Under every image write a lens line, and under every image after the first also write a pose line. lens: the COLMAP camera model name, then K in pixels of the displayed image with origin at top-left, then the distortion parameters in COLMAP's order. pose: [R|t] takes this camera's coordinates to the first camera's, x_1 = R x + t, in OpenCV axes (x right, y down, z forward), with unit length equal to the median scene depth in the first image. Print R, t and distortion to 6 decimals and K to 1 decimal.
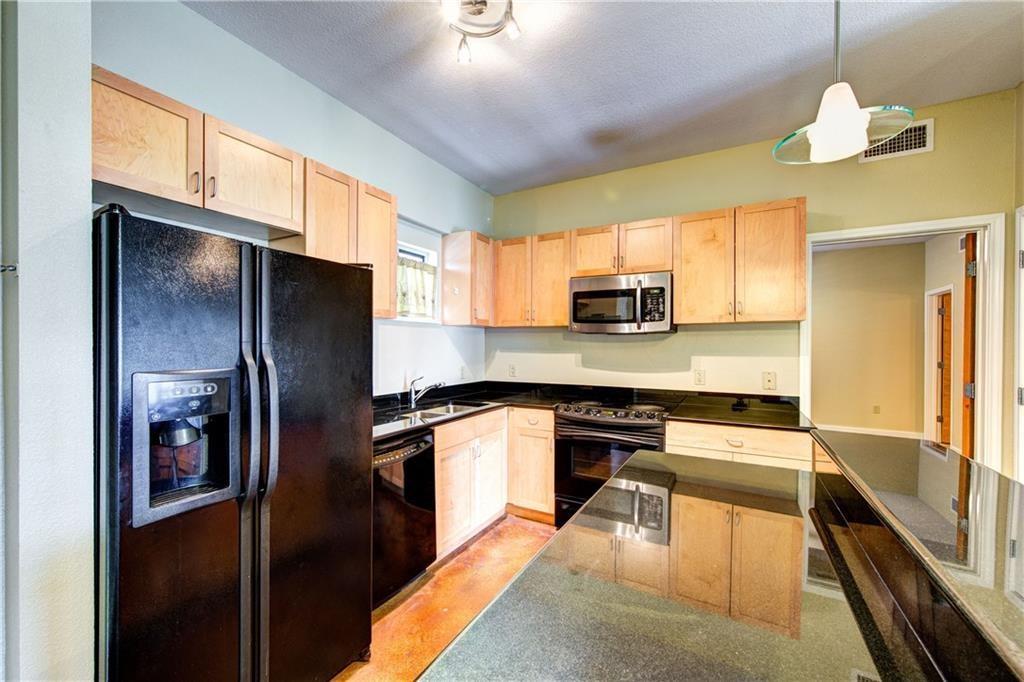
lens RADIAL K [[405.5, 0, 508.8], [0, 405.5, 344.0], [0, 0, 1]] dist [0.008965, 0.000340]
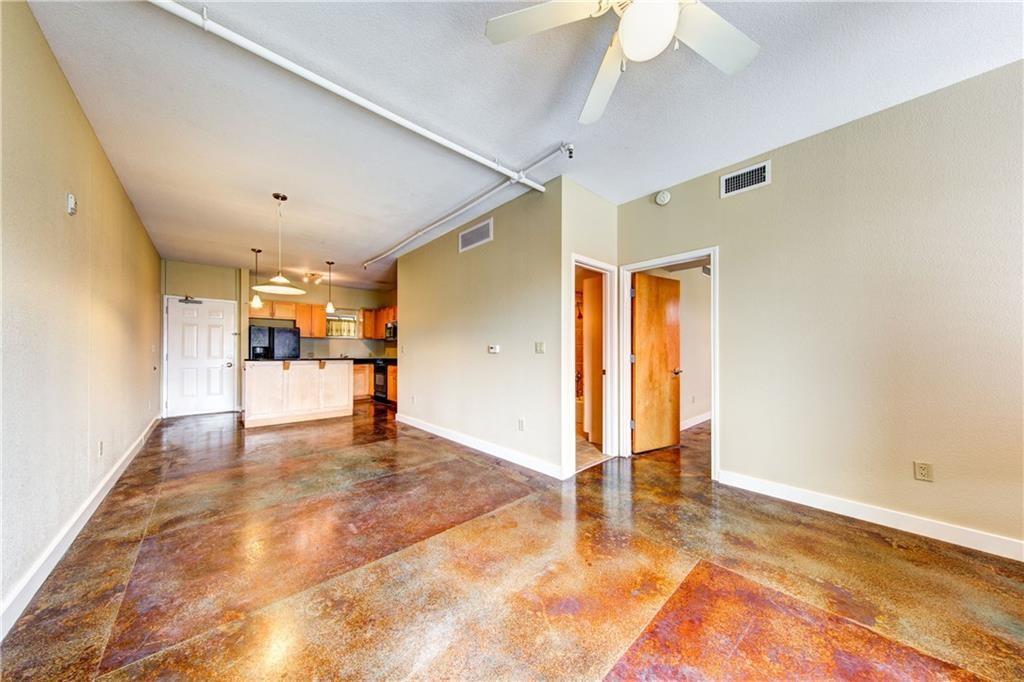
lens RADIAL K [[331.0, 0, 508.5], [0, 331.0, 351.1], [0, 0, 1]] dist [0.005825, 0.000026]
pose [[0.946832, -0.005499, -0.321682, 1.957440], [0.003662, 0.999973, -0.006315, 0.075378], [0.321708, 0.004801, 0.946827, -1.164304]]
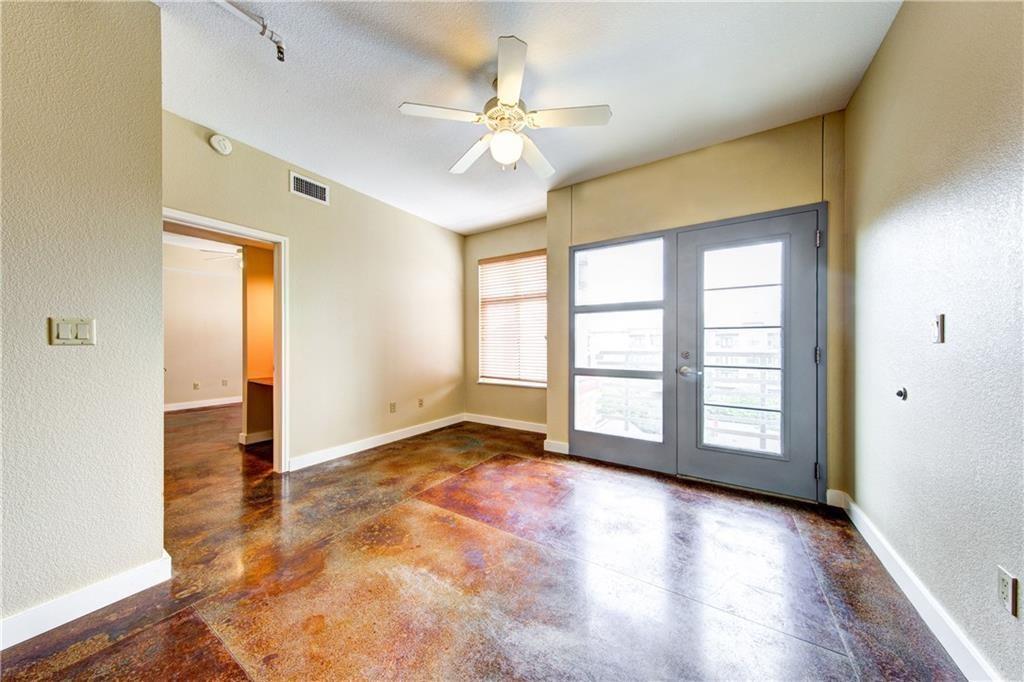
lens RADIAL K [[331.0, 0, 507.7], [0, 331.0, 344.3], [0, 0, 1]] dist [0.005825, 0.000026]
pose [[0.068317, -0.005024, 0.997651, -4.489830], [0.001172, 0.999987, 0.004955, 0.058424], [-0.997663, 0.000831, 0.068322, 2.755750]]
